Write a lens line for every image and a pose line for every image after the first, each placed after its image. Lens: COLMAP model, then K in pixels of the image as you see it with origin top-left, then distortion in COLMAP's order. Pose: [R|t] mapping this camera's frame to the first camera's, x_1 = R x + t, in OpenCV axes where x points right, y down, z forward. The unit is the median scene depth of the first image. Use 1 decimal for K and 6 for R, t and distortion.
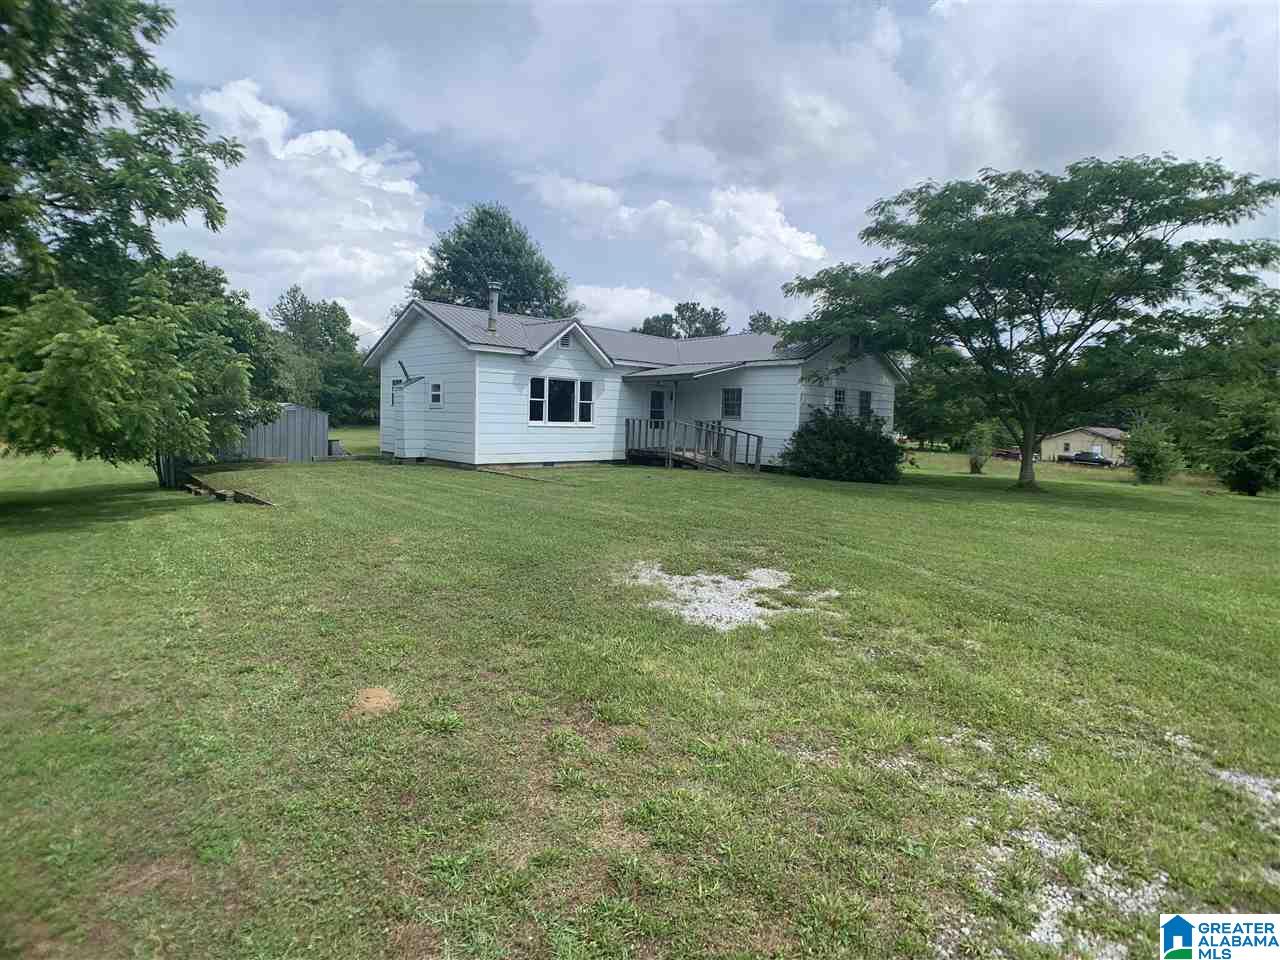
lens RADIAL K [[672.5, 0, 658.4], [0, 672.5, 492.9], [0, 0, 1]] dist [-0.092447, 0.009780]
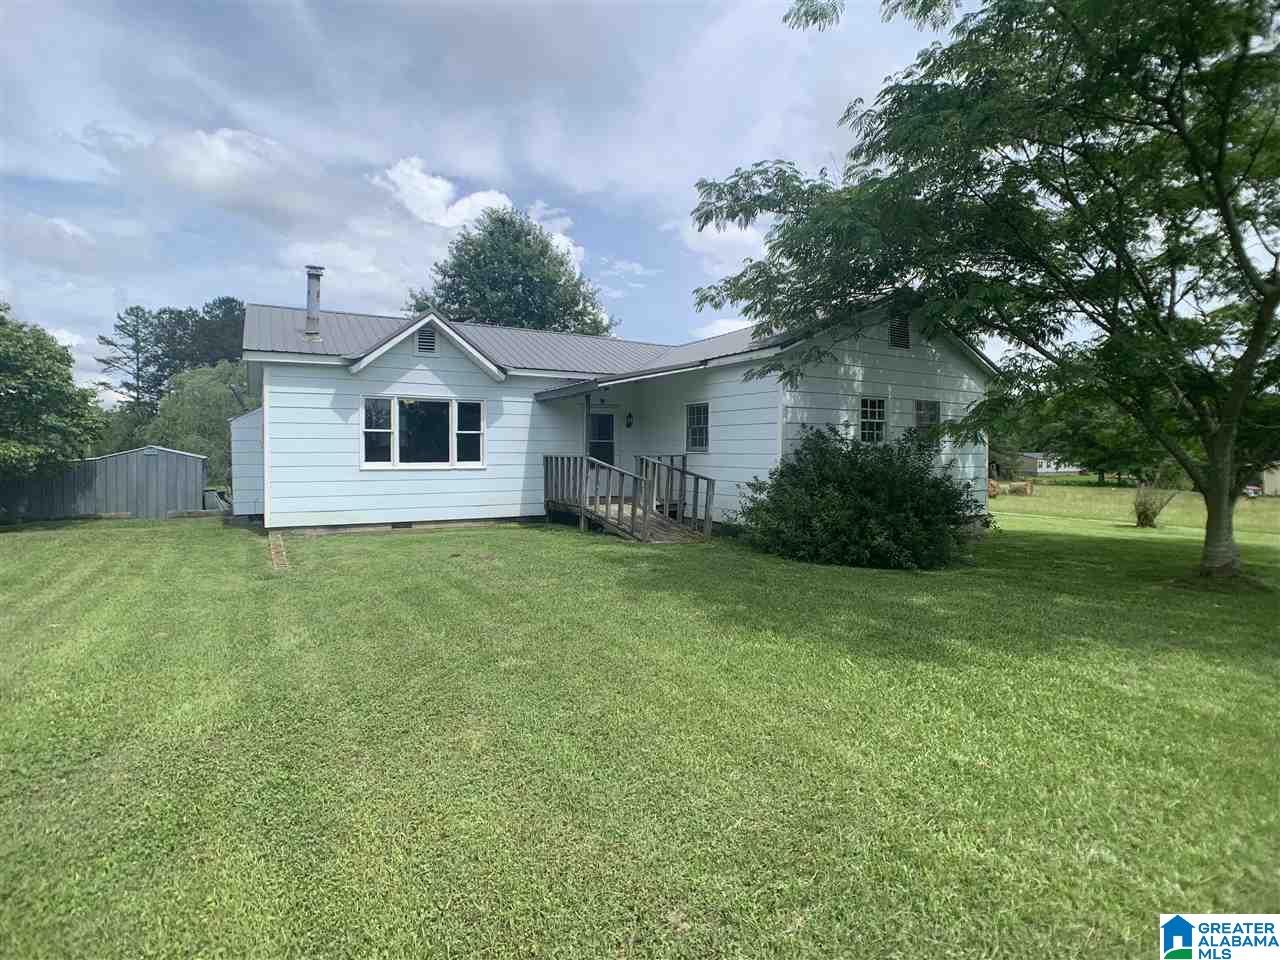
lens RADIAL K [[672.5, 0, 645.1], [0, 672.5, 476.2], [0, 0, 1]] dist [-0.092447, 0.009780]
pose [[0.967859, -0.016114, -0.250976, 0.233580], [-0.004436, 0.996696, -0.081099, -0.037138], [0.251453, 0.079606, 0.964590, 0.394231]]
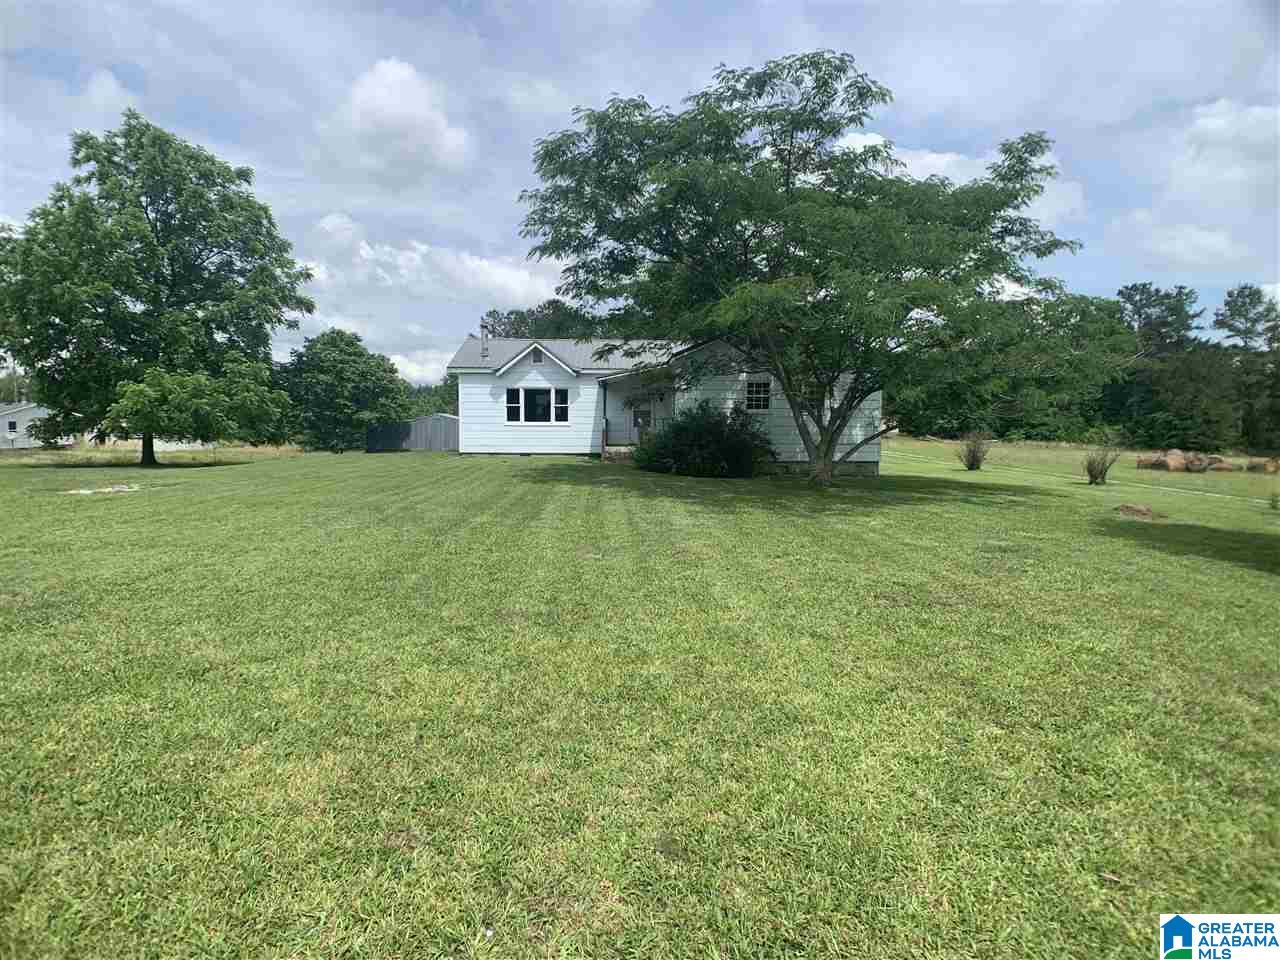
lens RADIAL K [[672.5, 0, 636.4], [0, 672.5, 489.2], [0, 0, 1]] dist [-0.092447, 0.009780]
pose [[0.721110, 0.046513, -0.691257, 0.849479], [-0.062569, 0.998039, 0.001884, 0.006991], [0.689989, 0.041892, 0.722606, 0.209499]]
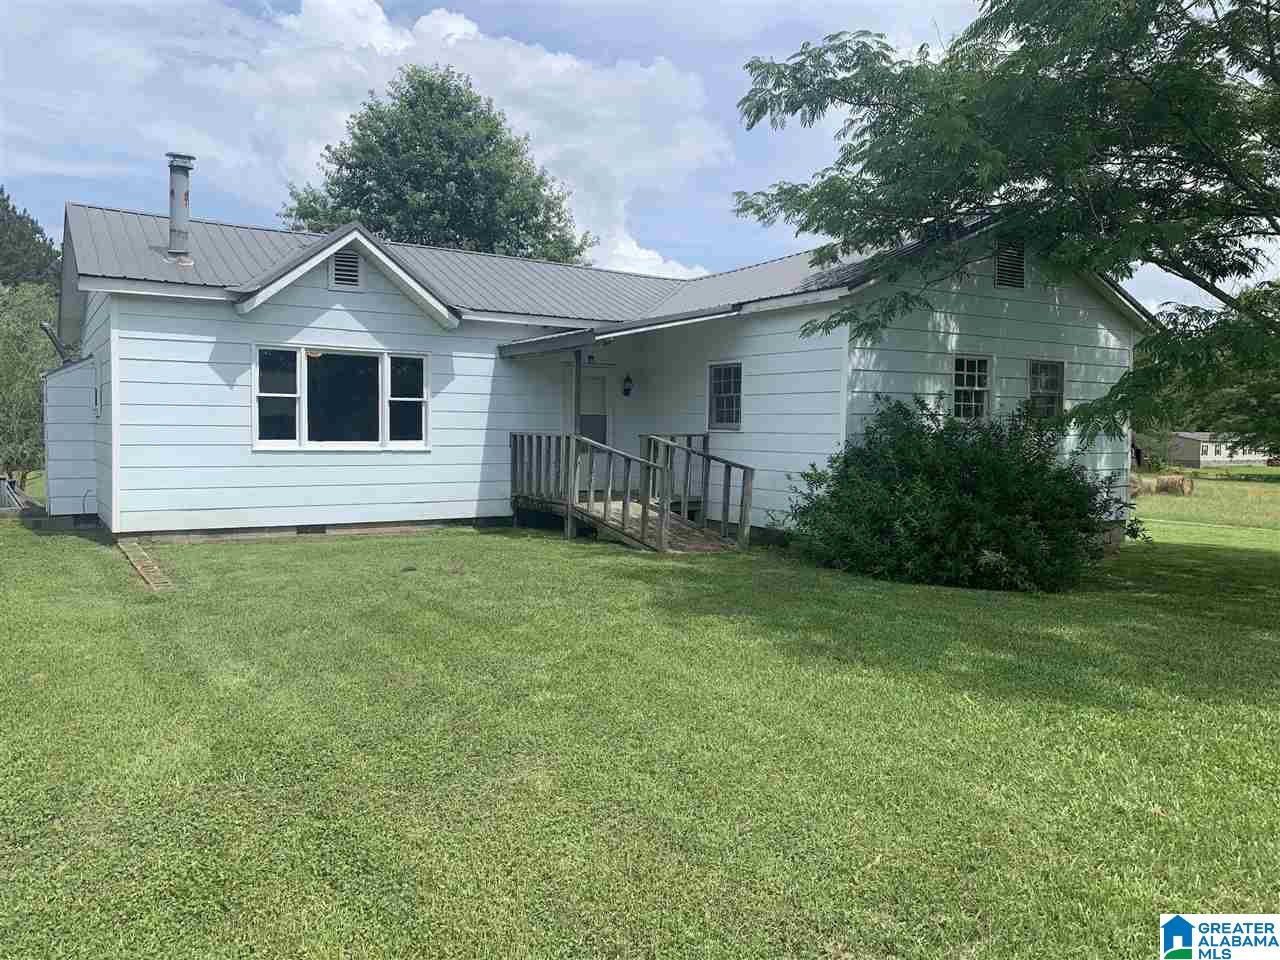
lens RADIAL K [[985.3, 0, 646.1], [0, 985.3, 477.3], [0, 0, 1]] dist [0.029145, -0.006962]
pose [[0.976055, -0.005719, -0.217450, 0.215237], [-0.008994, 0.997738, -0.066613, -0.033596], [0.217339, 0.066974, 0.973796, 0.345751]]
